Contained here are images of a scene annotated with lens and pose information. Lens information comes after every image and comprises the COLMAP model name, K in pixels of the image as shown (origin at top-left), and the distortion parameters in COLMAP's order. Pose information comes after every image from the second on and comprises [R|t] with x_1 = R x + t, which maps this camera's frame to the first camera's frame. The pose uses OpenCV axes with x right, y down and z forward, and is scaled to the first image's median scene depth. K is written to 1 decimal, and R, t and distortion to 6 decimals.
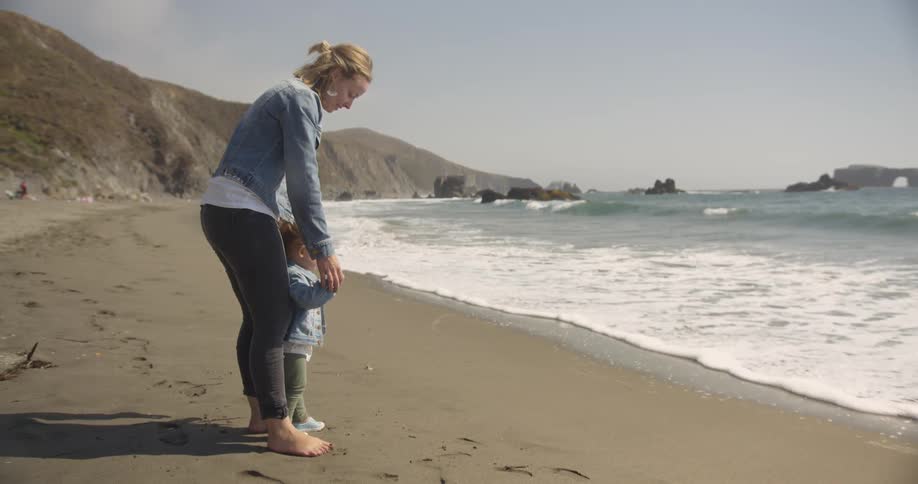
lens RADIAL K [[667.0, 0, 459.0], [0, 667.0, 242.0], [0, 0, 1]] dist [-0.094936, 0.076355]
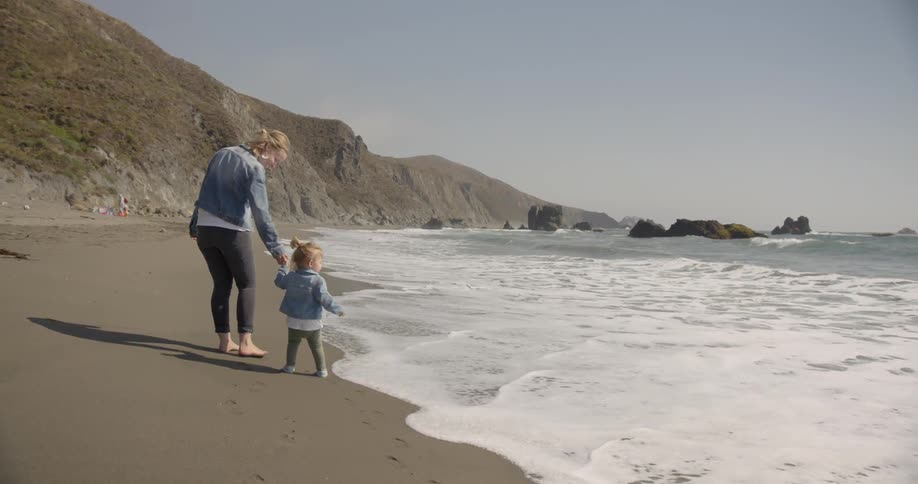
lens RADIAL K [[667.0, 0, 459.0], [0, 667.0, 242.0], [0, 0, 1]] dist [-0.094936, 0.076355]
pose [[0.994813, 0.038322, -0.094224, -0.087745], [-0.042636, 0.998112, -0.044204, -0.011296], [0.092352, 0.047992, 0.994569, 0.212835]]
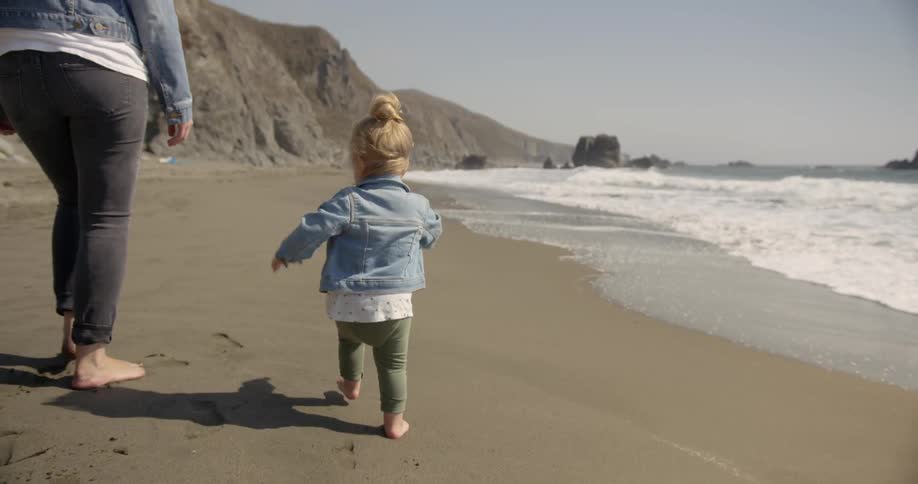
lens RADIAL K [[667.0, 0, 459.0], [0, 667.0, 242.0], [0, 0, 1]] dist [-0.094936, 0.076355]
pose [[0.998453, 0.023795, -0.050260, -0.237748], [-0.021517, 0.998738, 0.045377, -0.038363], [0.051276, -0.044225, 0.997705, 0.636139]]
